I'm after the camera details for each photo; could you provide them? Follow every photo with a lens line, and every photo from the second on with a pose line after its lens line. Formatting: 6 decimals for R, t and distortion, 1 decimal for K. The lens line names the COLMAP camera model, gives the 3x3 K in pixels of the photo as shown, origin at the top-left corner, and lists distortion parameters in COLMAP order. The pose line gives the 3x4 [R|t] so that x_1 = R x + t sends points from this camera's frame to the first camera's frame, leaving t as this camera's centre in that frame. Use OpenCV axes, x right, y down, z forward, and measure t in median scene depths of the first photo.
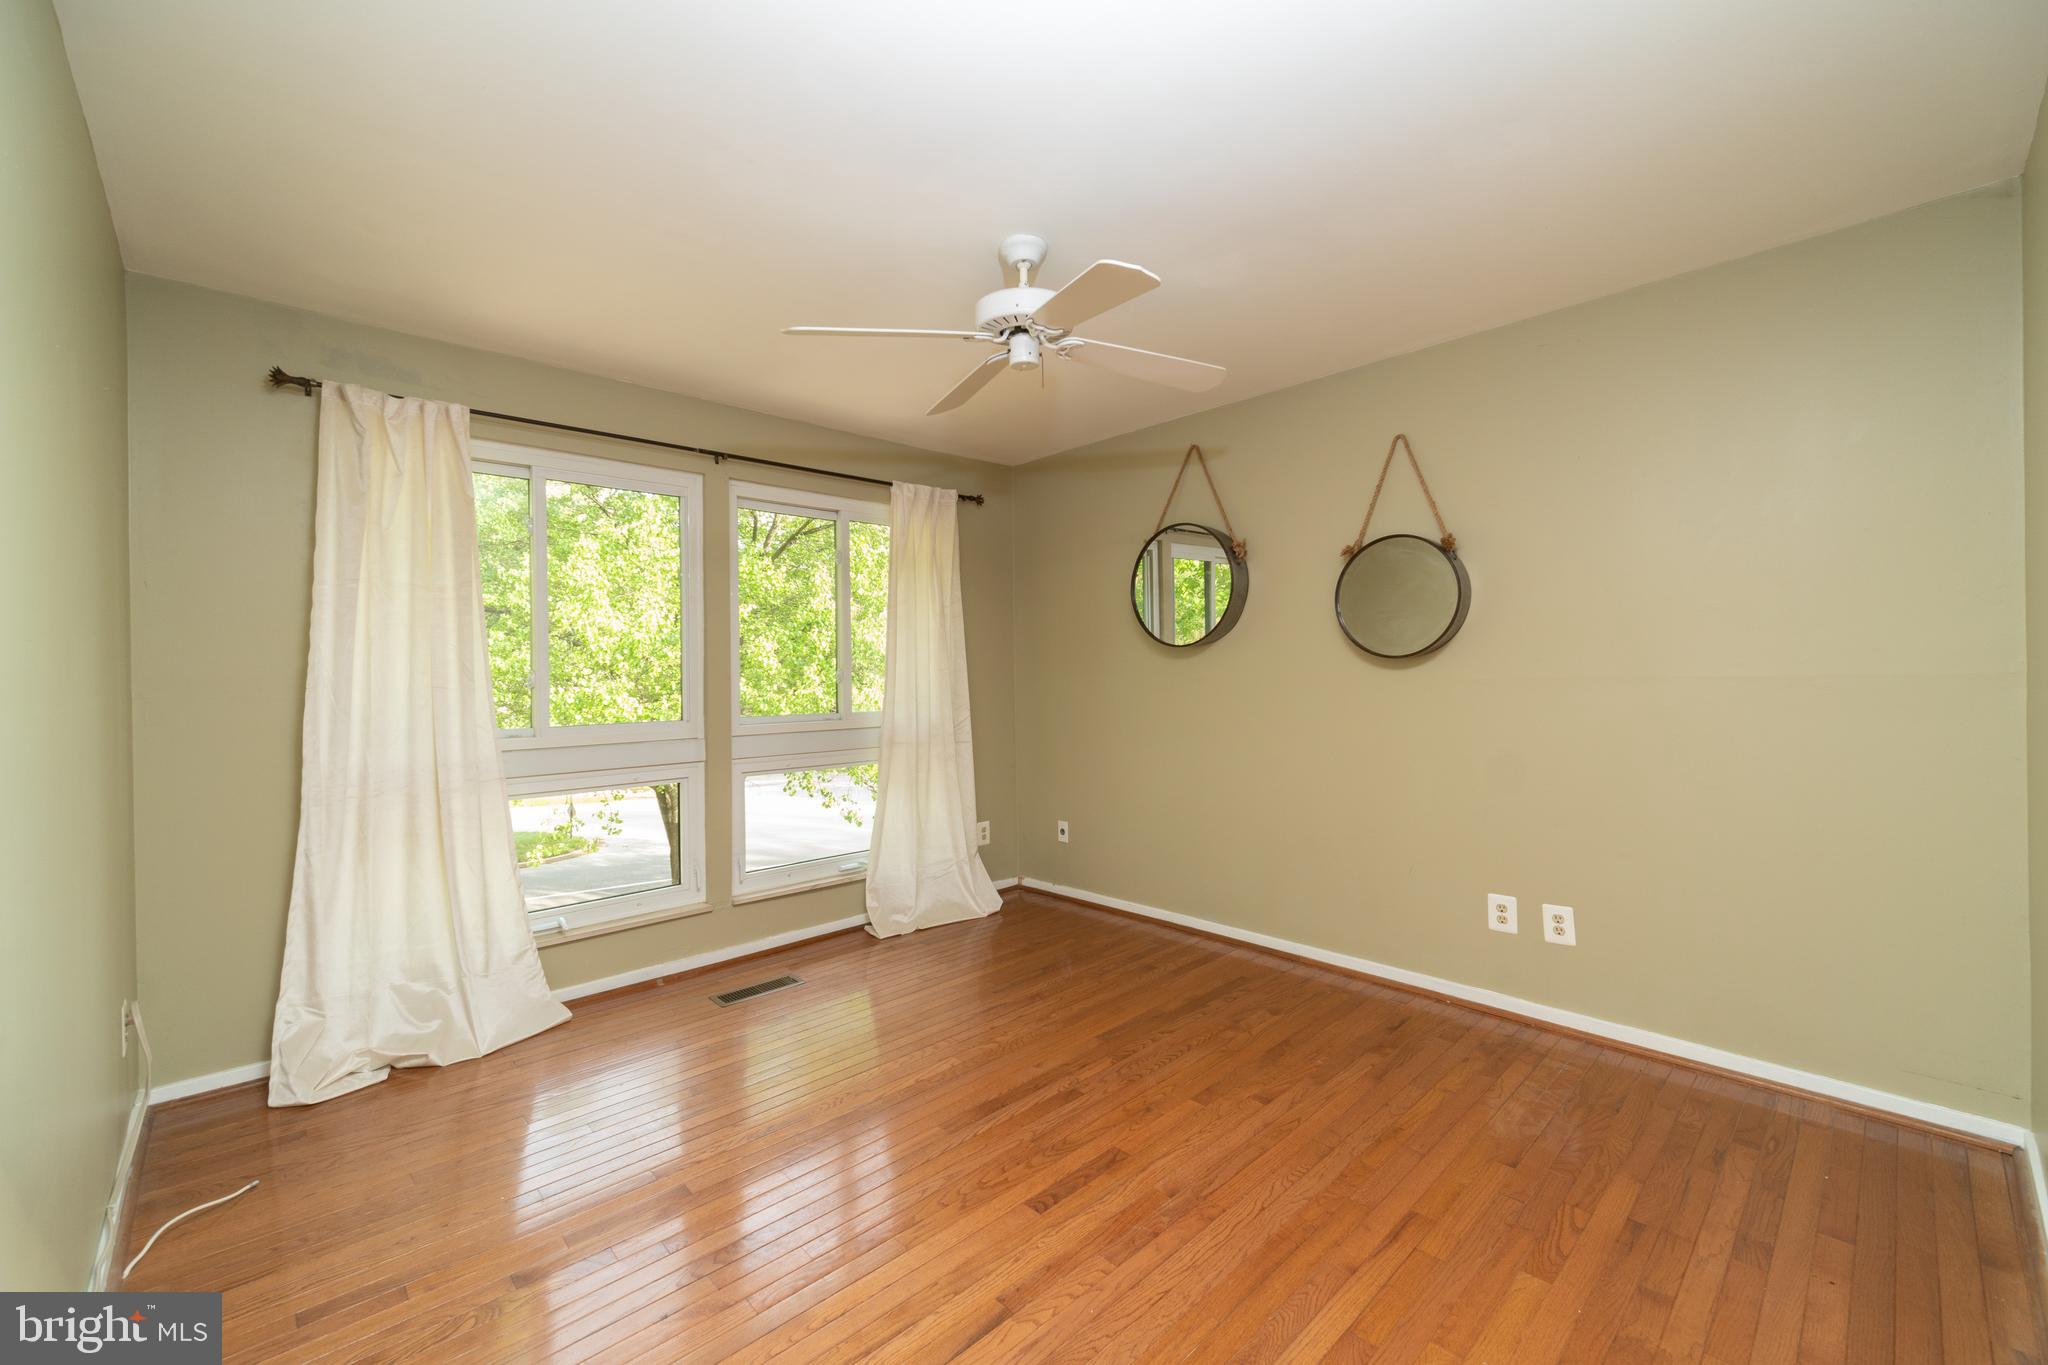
lens RADIAL K [[804.4, 0, 1023.6], [0, 804.4, 676.0], [0, 0, 1]] dist [0.008948, -0.000026]
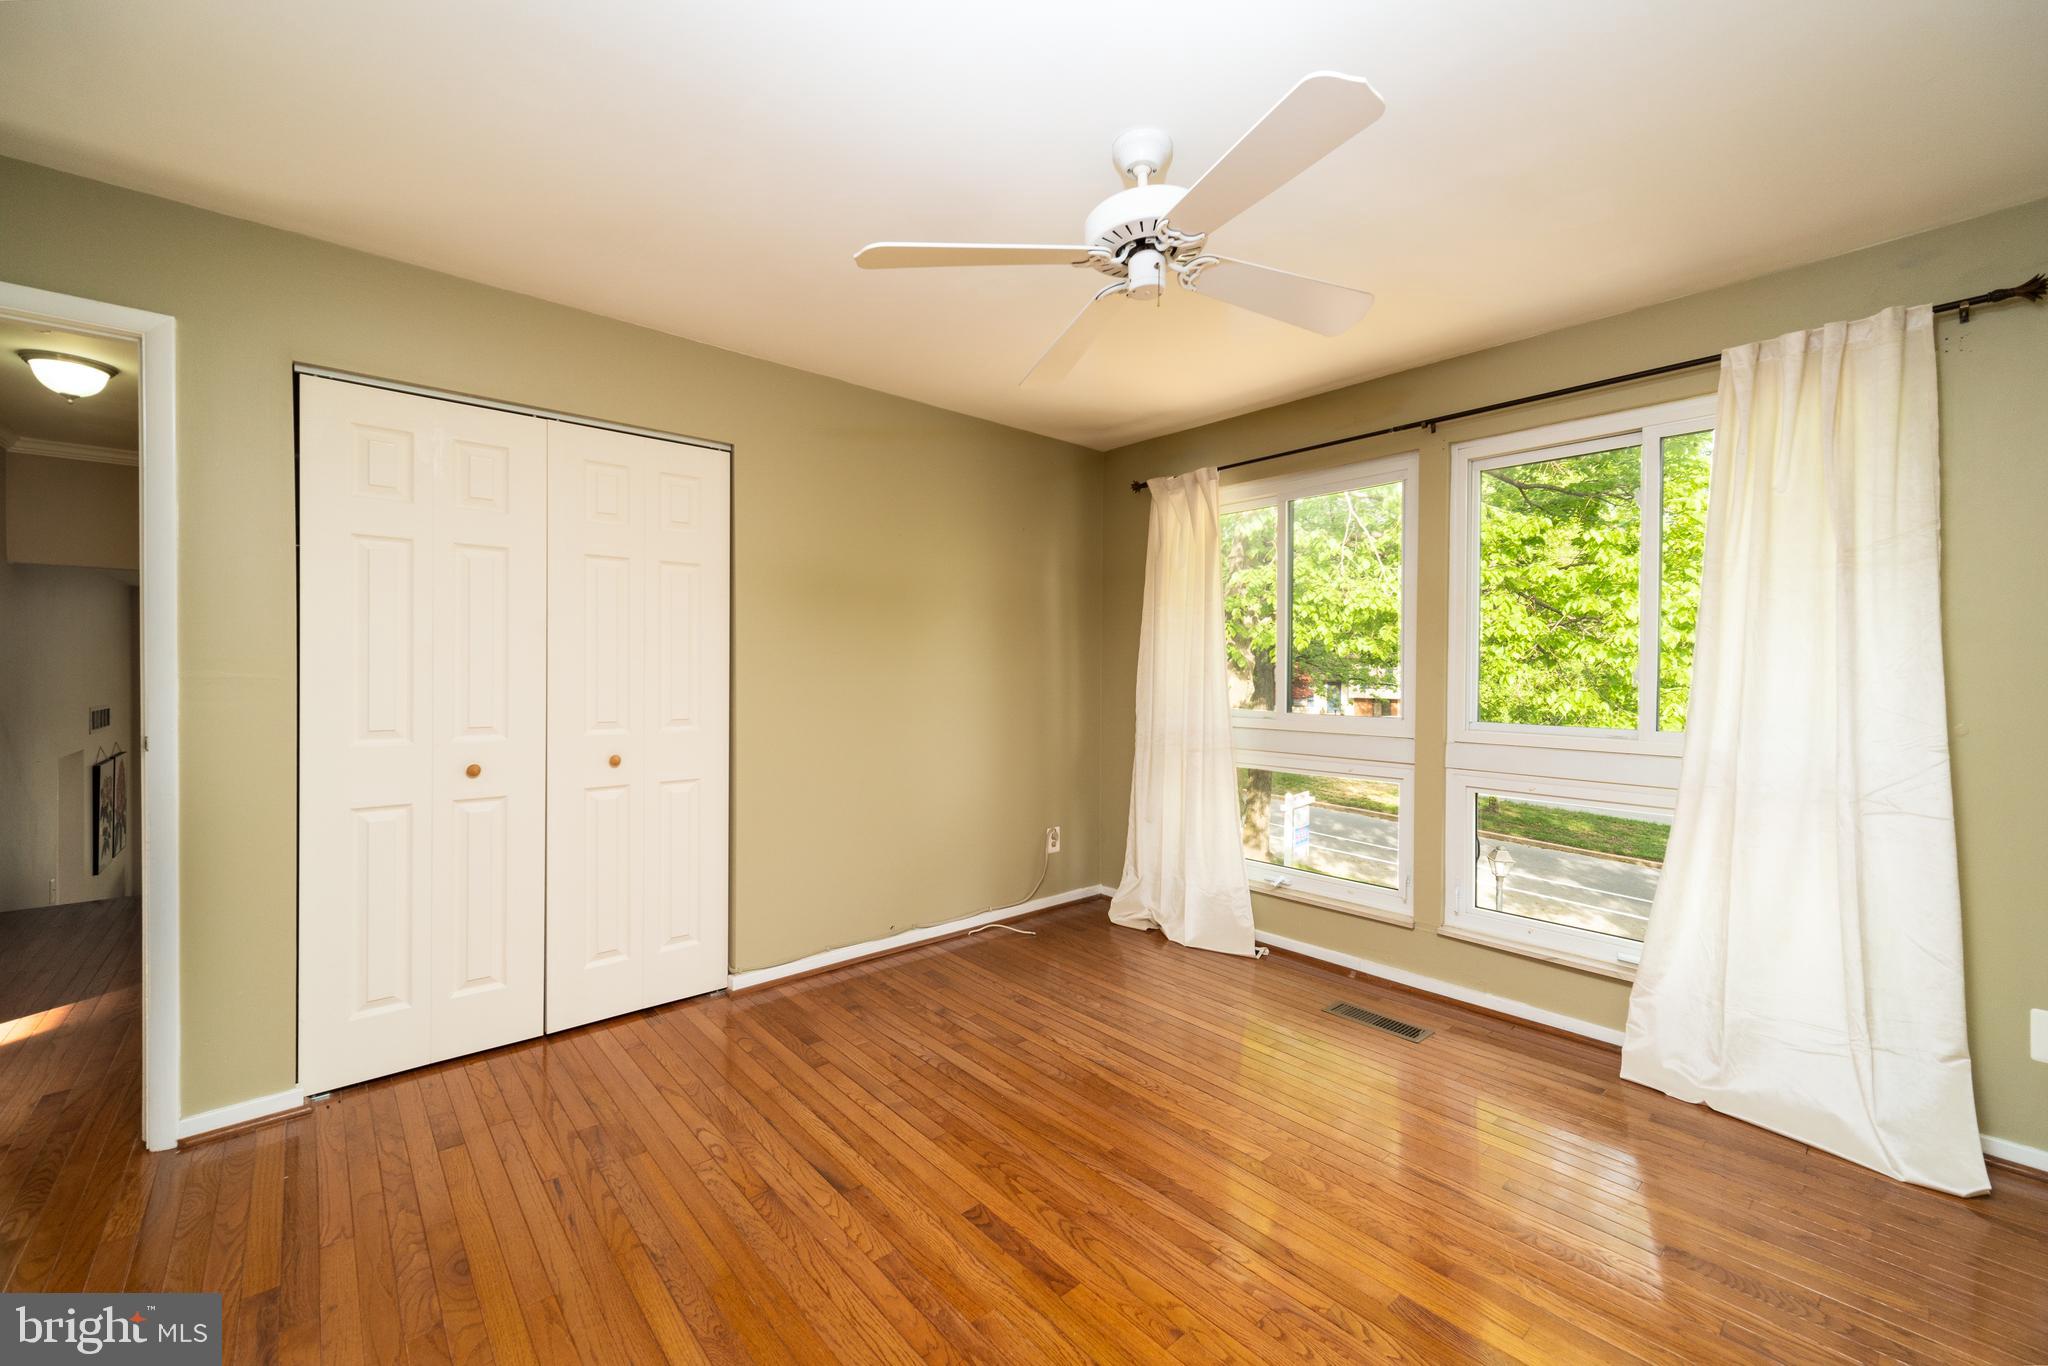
lens RADIAL K [[804.4, 0, 1022.4], [0, 804.4, 674.4], [0, 0, 1]] dist [0.008948, -0.000026]
pose [[-0.013988, 0.018681, -0.999728, 0.715517], [-0.010697, 0.999765, 0.018831, -0.011470], [0.999845, 0.010957, -0.013785, 0.773703]]
